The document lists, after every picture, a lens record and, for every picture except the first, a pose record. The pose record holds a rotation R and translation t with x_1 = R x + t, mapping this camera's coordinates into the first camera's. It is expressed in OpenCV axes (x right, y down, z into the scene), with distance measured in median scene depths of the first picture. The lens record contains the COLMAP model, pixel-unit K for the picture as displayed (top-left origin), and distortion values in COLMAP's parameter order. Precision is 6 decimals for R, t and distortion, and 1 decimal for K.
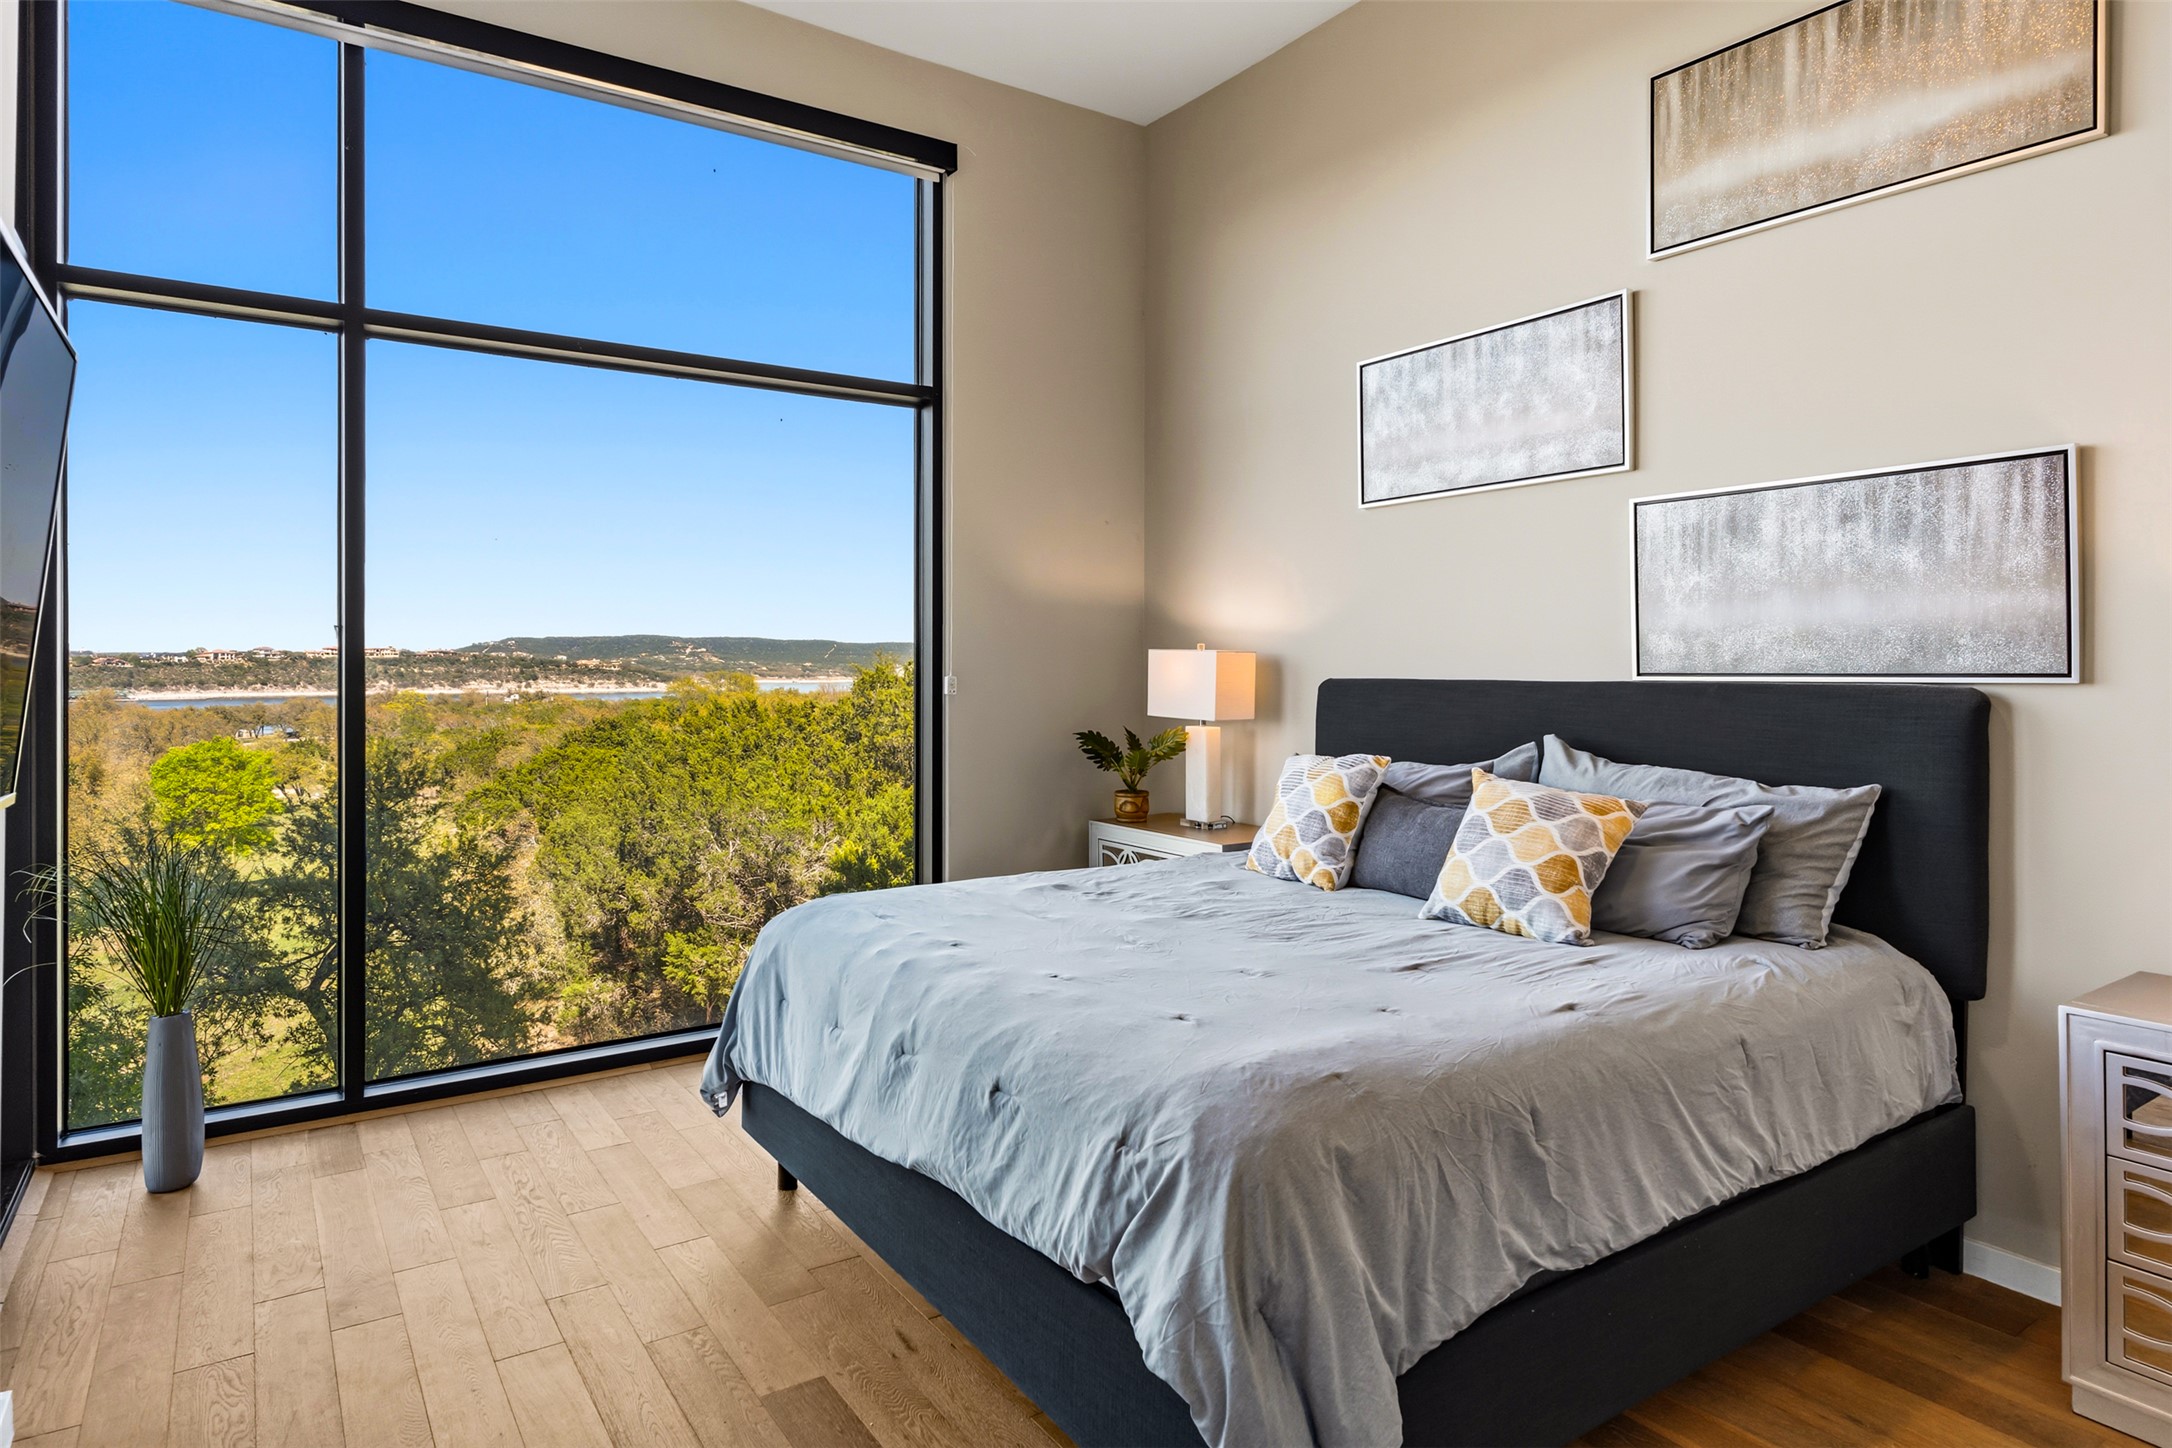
lens RADIAL K [[1241.1, 0, 1085.4], [0, 1241.1, 664.6], [0, 0, 1]] dist [0.006676, -0.000106]
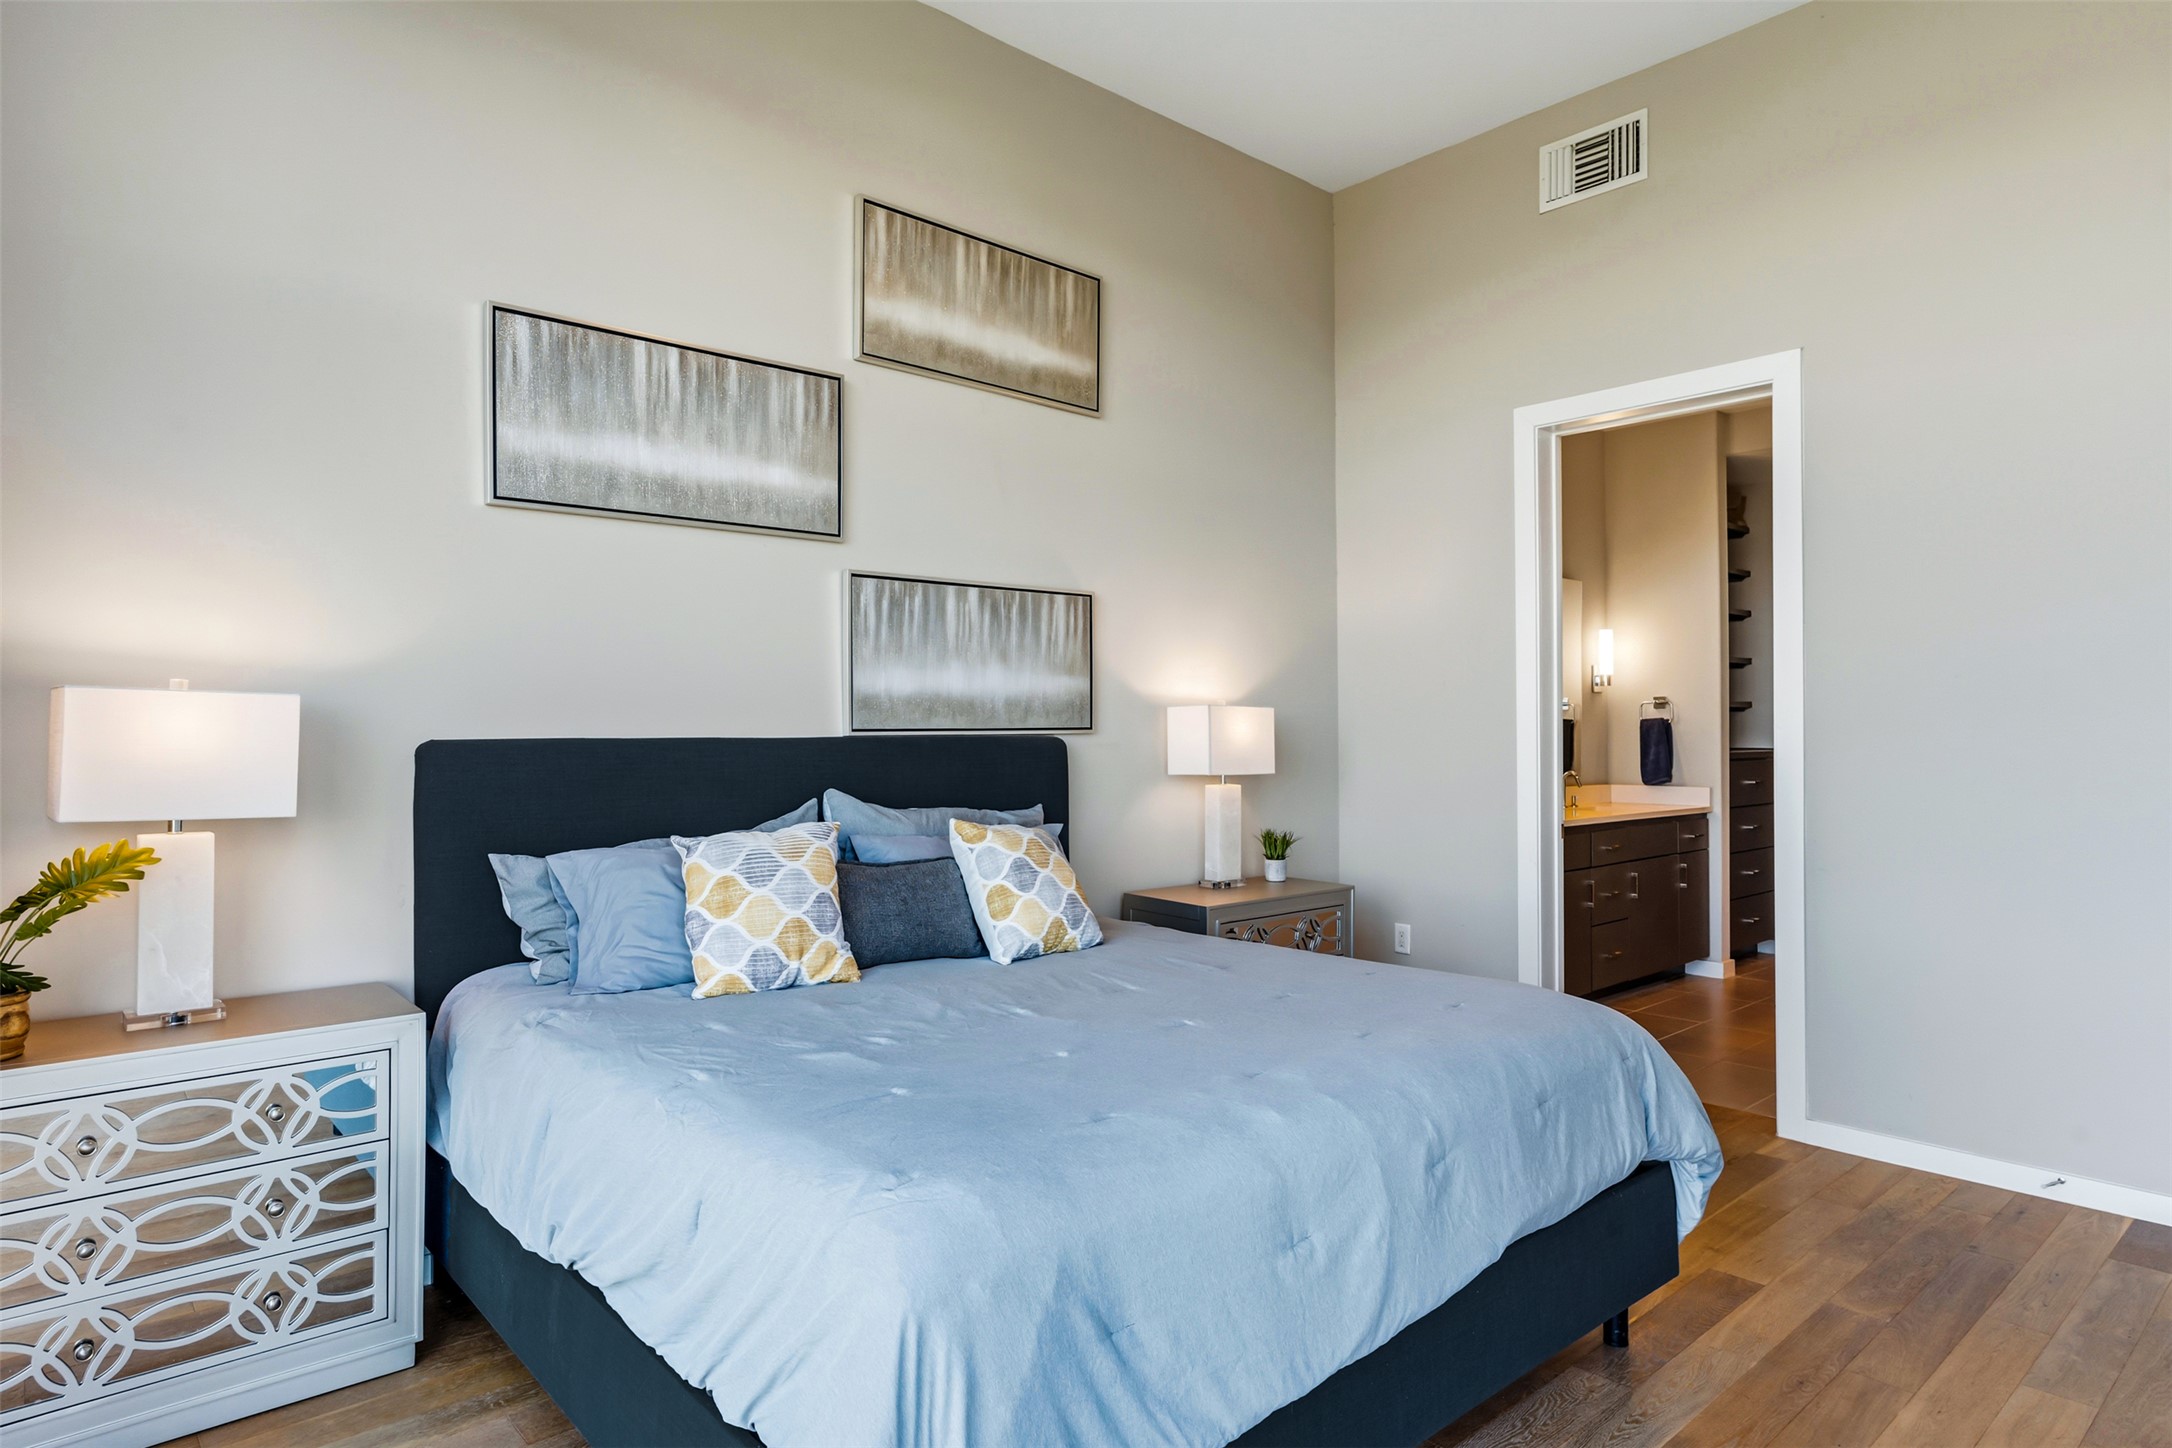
lens RADIAL K [[1241.1, 0, 1086.3], [0, 1241.1, 716.9], [0, 0, 1]] dist [0.006676, -0.000106]
pose [[-0.116429, 0.019394, 0.993010, -0.690531], [0.007778, 0.999796, -0.018615, 0.018051], [-0.993169, 0.005556, -0.116556, 0.962205]]
